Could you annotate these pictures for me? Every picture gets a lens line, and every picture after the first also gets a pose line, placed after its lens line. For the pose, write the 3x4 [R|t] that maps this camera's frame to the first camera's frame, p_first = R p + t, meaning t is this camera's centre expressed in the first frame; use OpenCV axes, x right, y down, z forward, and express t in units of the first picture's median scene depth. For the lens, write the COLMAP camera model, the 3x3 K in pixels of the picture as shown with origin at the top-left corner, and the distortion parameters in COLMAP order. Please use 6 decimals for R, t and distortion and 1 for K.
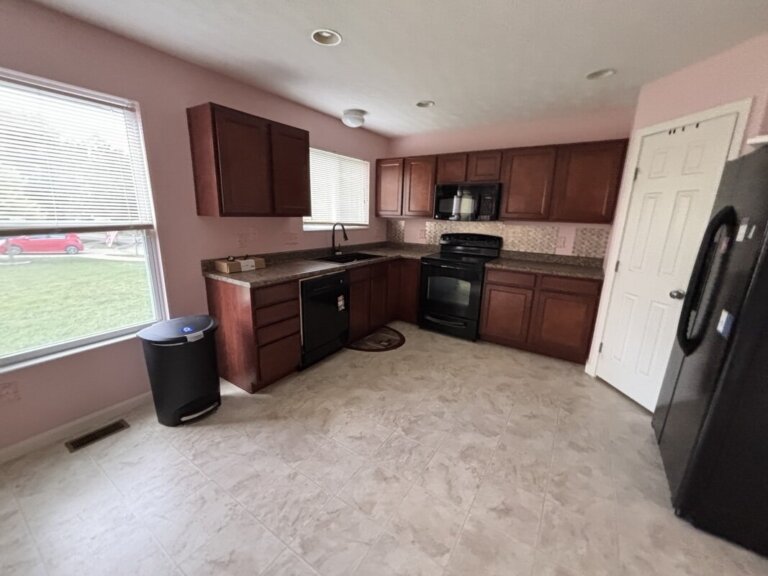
lens RADIAL K [[311.5, 0, 364.9], [0, 311.5, 274.1], [0, 0, 1]] dist [0.002233, 0.000339]
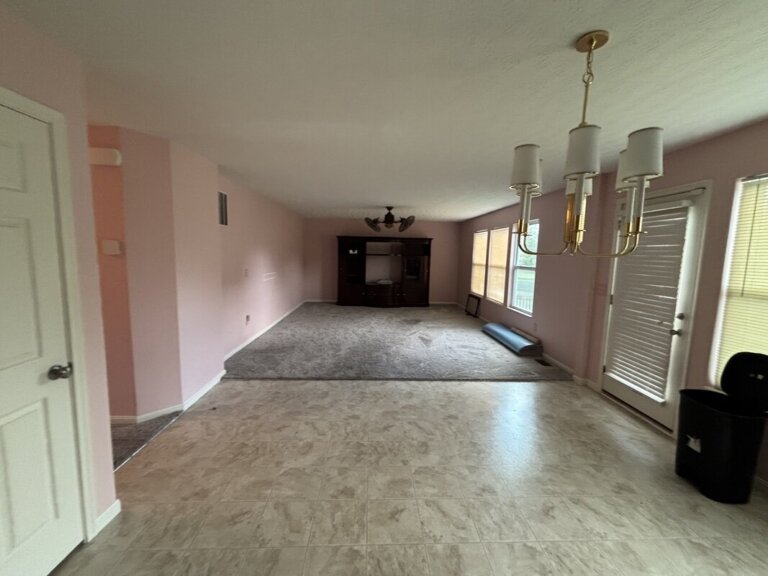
lens RADIAL K [[311.5, 0, 384.5], [0, 311.5, 288.5], [0, 0, 1]] dist [0.002233, 0.000339]
pose [[-0.787527, 0.012985, -0.616143, 1.222802], [-0.167031, 0.957860, 0.233679, -0.294111], [0.593212, 0.286943, -0.752172, 1.680300]]
